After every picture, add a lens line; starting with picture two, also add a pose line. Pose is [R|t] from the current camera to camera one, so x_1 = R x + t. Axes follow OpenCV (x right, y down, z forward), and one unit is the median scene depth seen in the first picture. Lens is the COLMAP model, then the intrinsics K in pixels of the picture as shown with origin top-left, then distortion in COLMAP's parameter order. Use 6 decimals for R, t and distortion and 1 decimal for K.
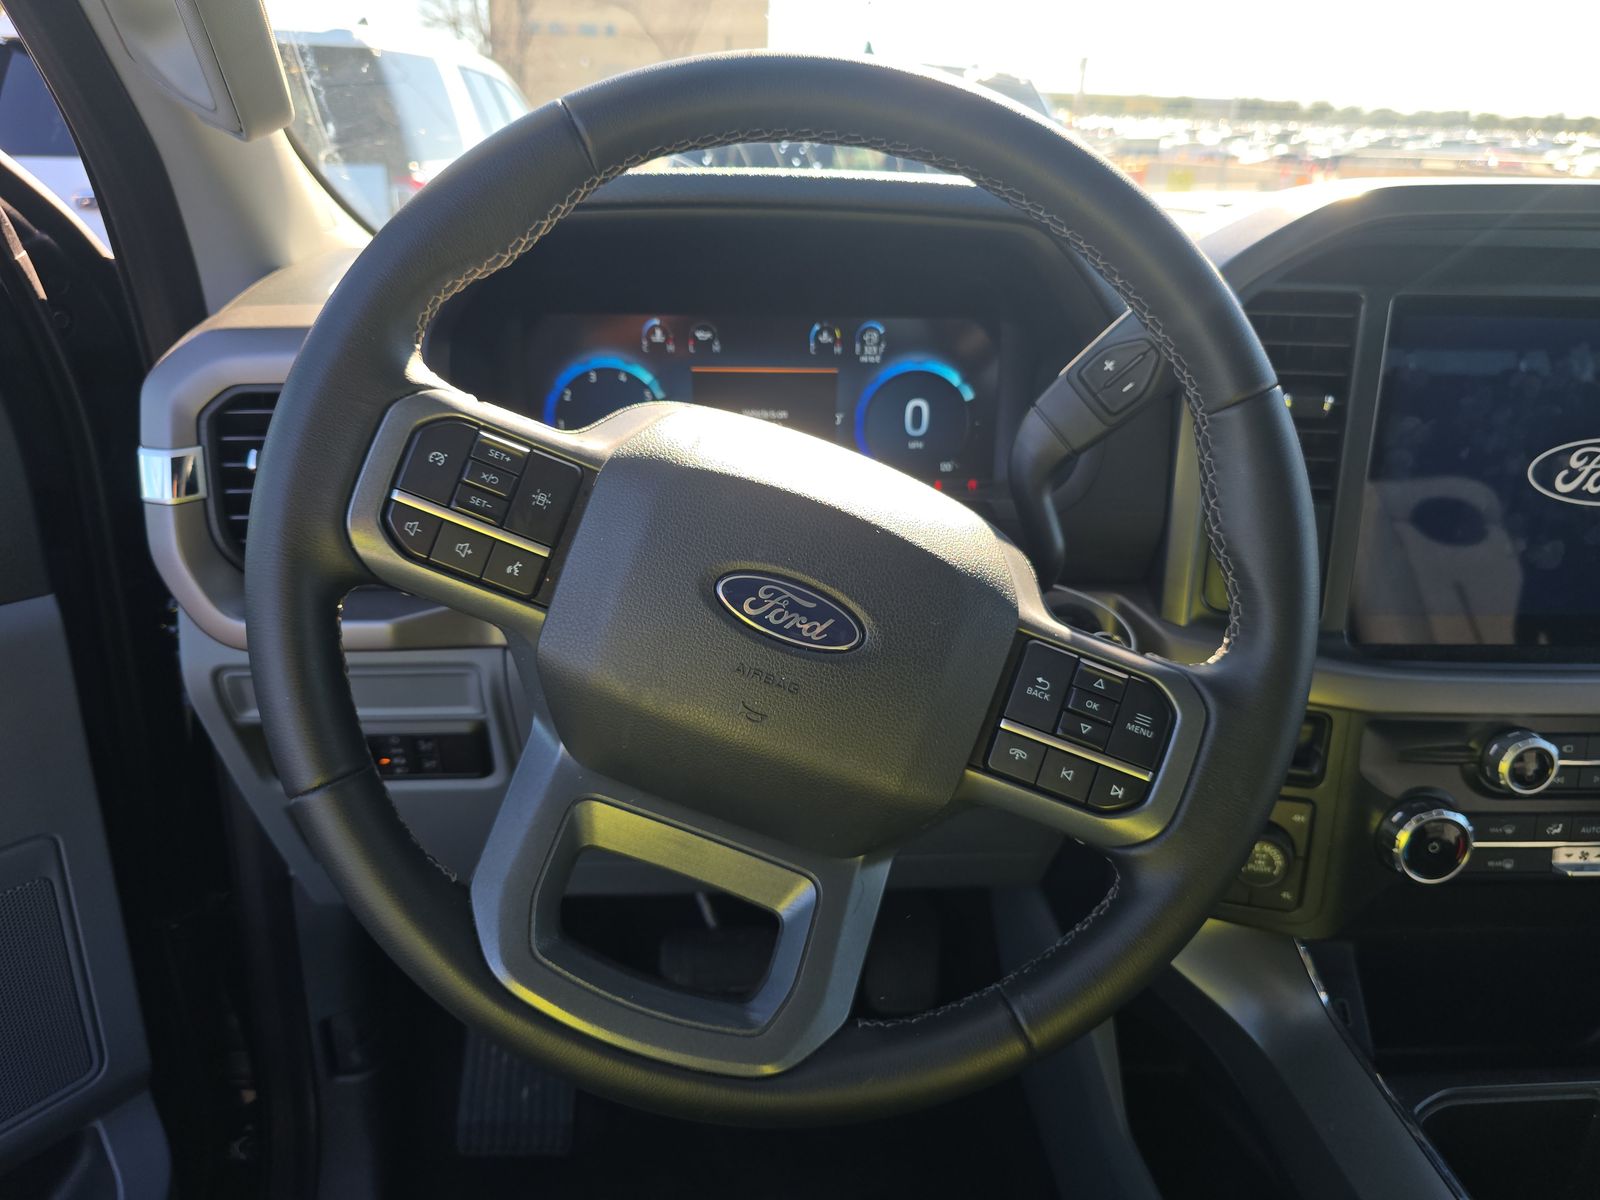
lens RADIAL K [[1100.4, 0, 796.5], [0, 1100.4, 605.2], [0, 0, 1]] dist [0.091855, -0.116489]
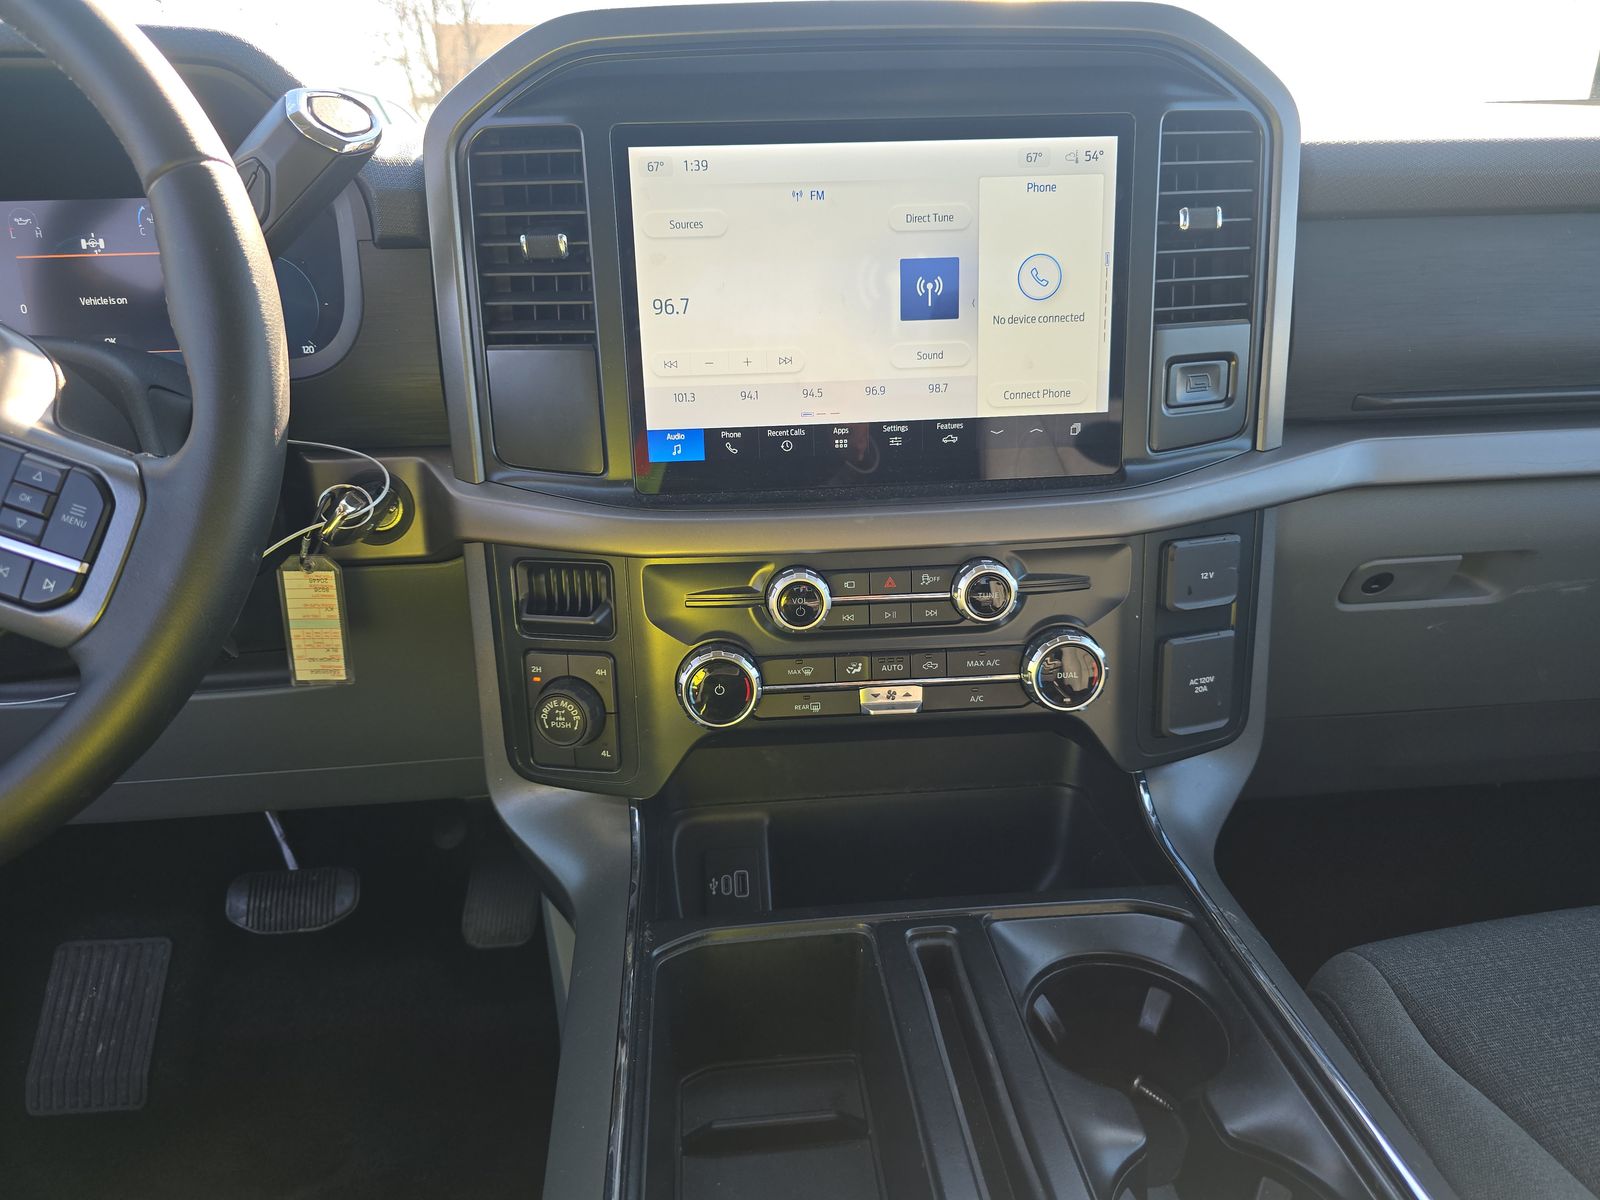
lens RADIAL K [[1100.4, 0, 796.5], [0, 1100.4, 605.2], [0, 0, 1]] dist [0.091855, -0.116489]
pose [[0.998680, -0.051130, 0.004811, 0.629353], [0.051207, 0.998534, -0.017560, 0.159441], [-0.003906, 0.017783, 0.999834, 0.019448]]
